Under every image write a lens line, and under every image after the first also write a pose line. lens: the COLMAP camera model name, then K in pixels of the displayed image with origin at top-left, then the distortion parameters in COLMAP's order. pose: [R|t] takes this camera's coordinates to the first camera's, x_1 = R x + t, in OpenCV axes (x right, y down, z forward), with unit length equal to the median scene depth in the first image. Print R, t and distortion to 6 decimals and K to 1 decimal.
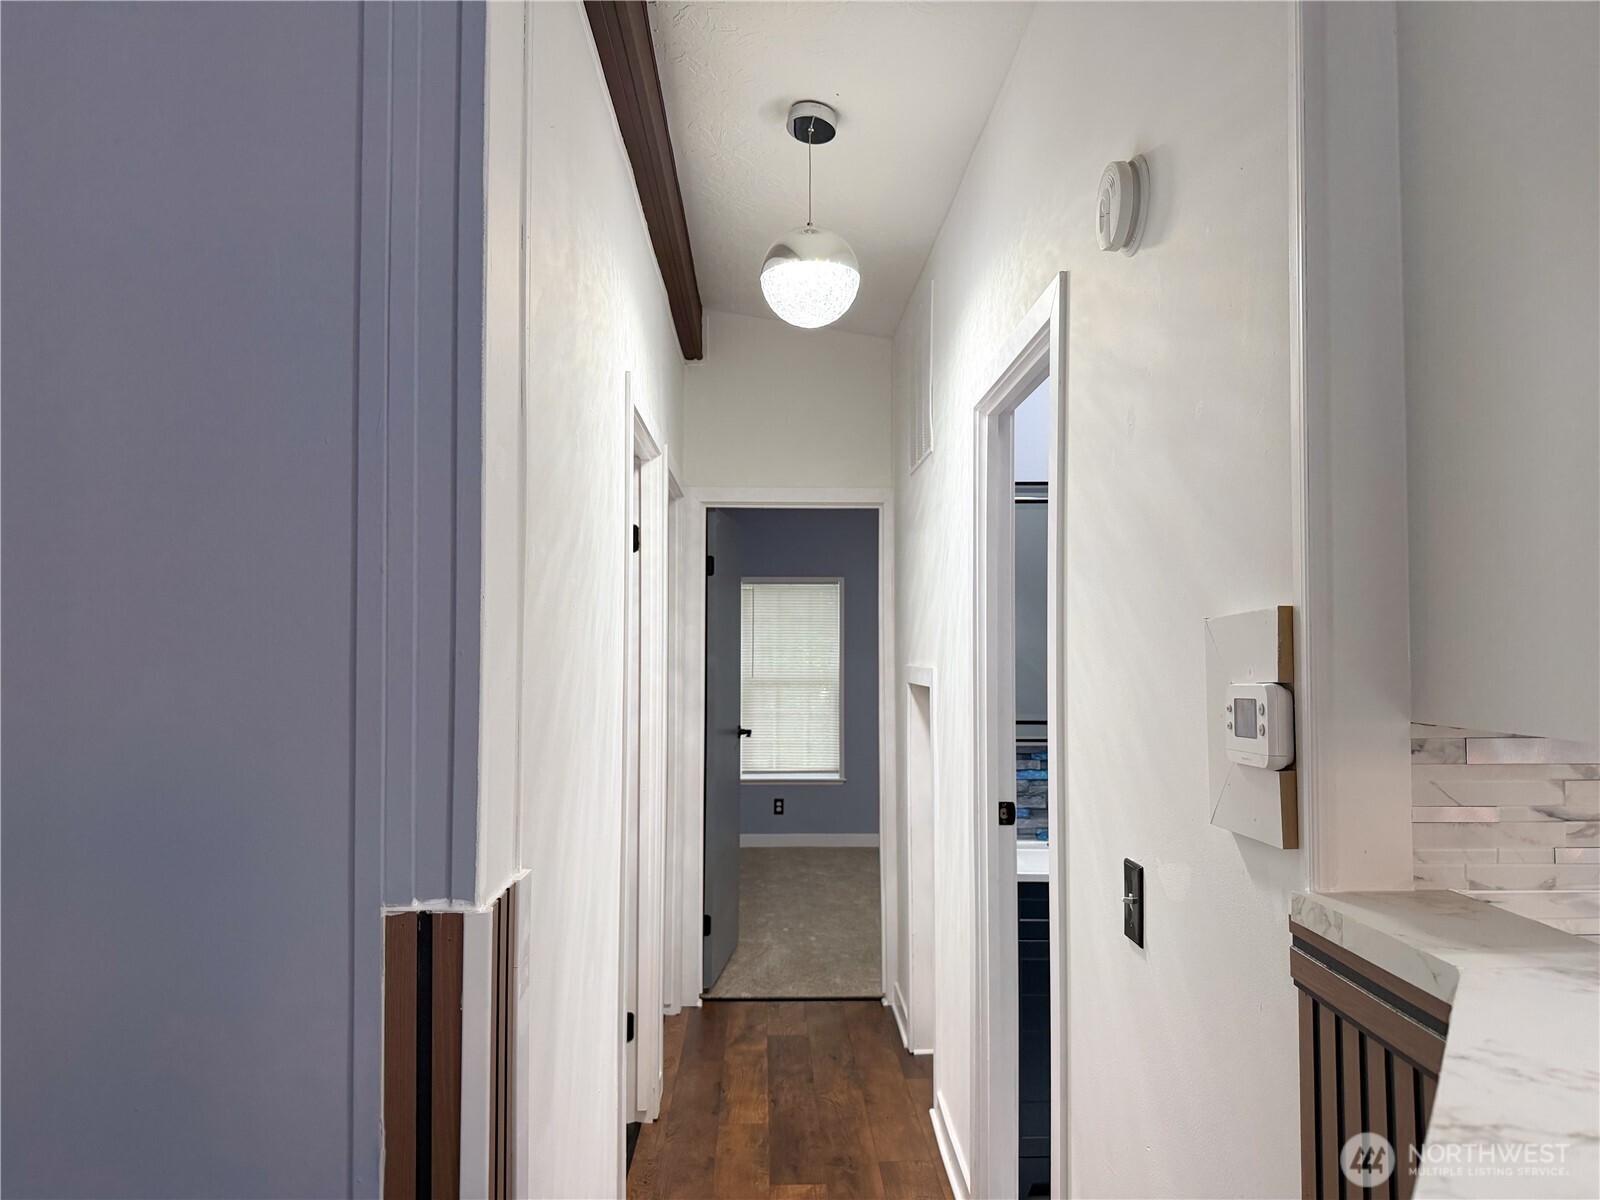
lens RADIAL K [[1140.3, 0, 739.1], [0, 1140.3, 598.8], [0, 0, 1]] dist [0.003585, 0.001537]
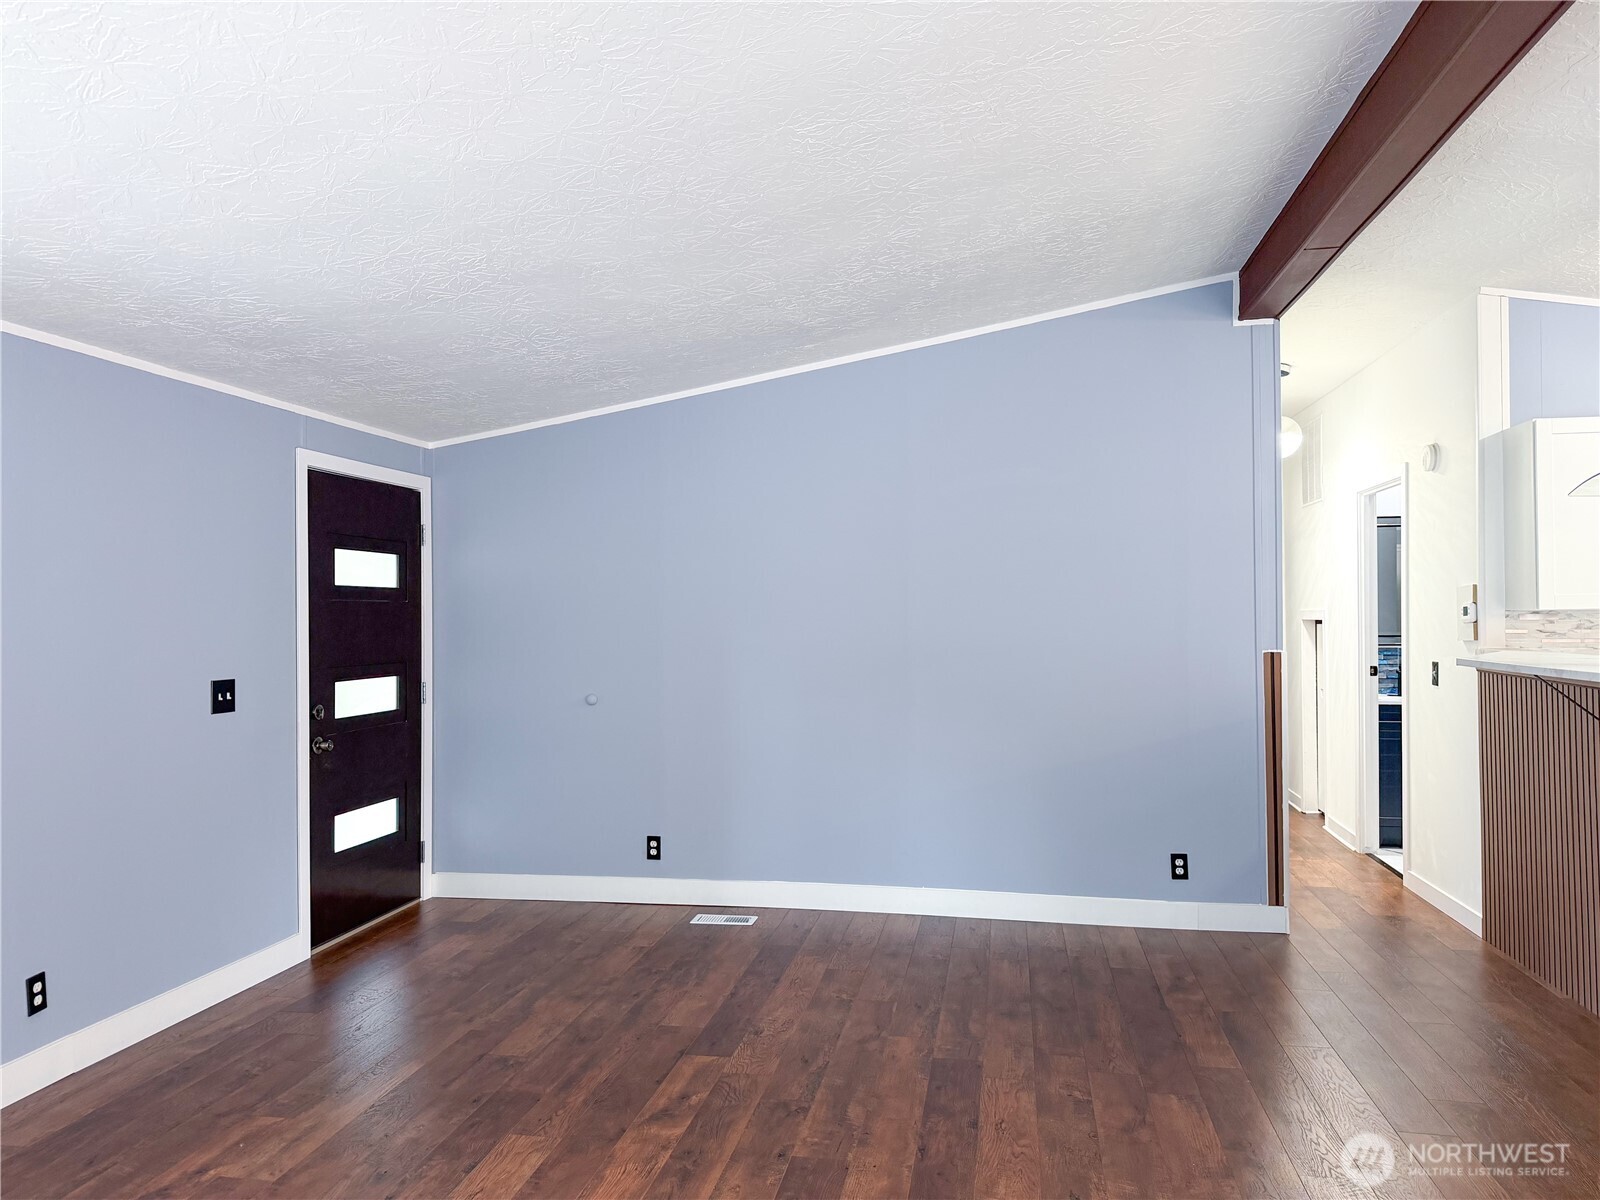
lens RADIAL K [[1145.8, 0, 793.2], [0, 1145.8, 605.8], [0, 0, 1]] dist [0.012976, 0.002327]
pose [[0.982234, -0.017108, -0.186878, -1.068697], [0.026044, 0.998626, 0.045467, -0.152070], [0.185844, -0.049526, 0.981330, -3.264358]]
